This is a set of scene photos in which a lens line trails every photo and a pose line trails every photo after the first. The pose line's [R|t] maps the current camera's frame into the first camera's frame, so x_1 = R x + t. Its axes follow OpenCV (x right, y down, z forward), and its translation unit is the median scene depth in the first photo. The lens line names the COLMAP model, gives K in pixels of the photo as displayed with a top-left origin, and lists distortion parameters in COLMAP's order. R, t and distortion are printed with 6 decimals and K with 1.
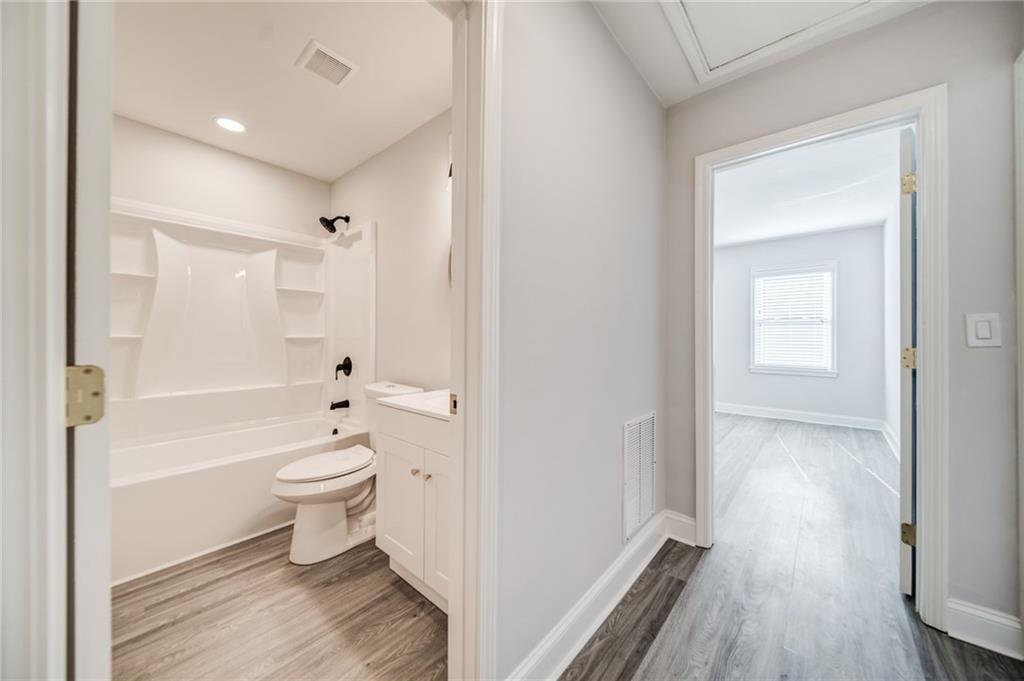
lens RADIAL K [[357.6, 0, 509.8], [0, 357.6, 336.6], [0, 0, 1]] dist [-0.000678, -0.000173]
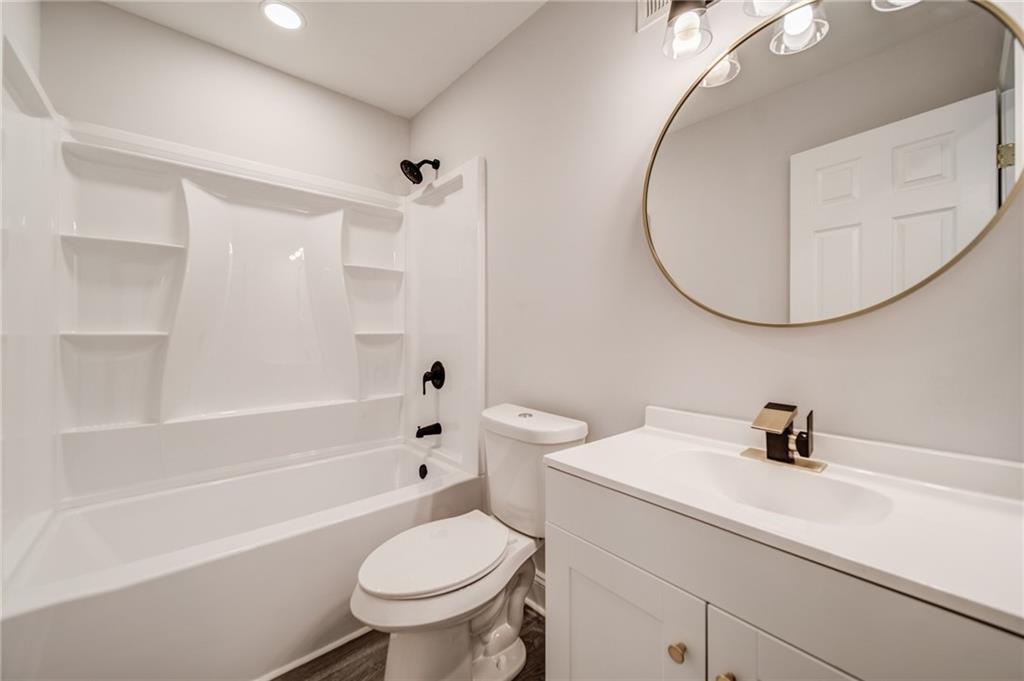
lens RADIAL K [[390.9, 0, 510.4], [0, 390.9, 335.2], [0, 0, 1]] dist [0.000579, 0.000023]
pose [[0.989741, -0.001674, -0.142864, -0.221939], [0.003108, 0.999947, 0.009813, -0.002005], [0.142840, -0.010156, 0.989694, 0.286961]]
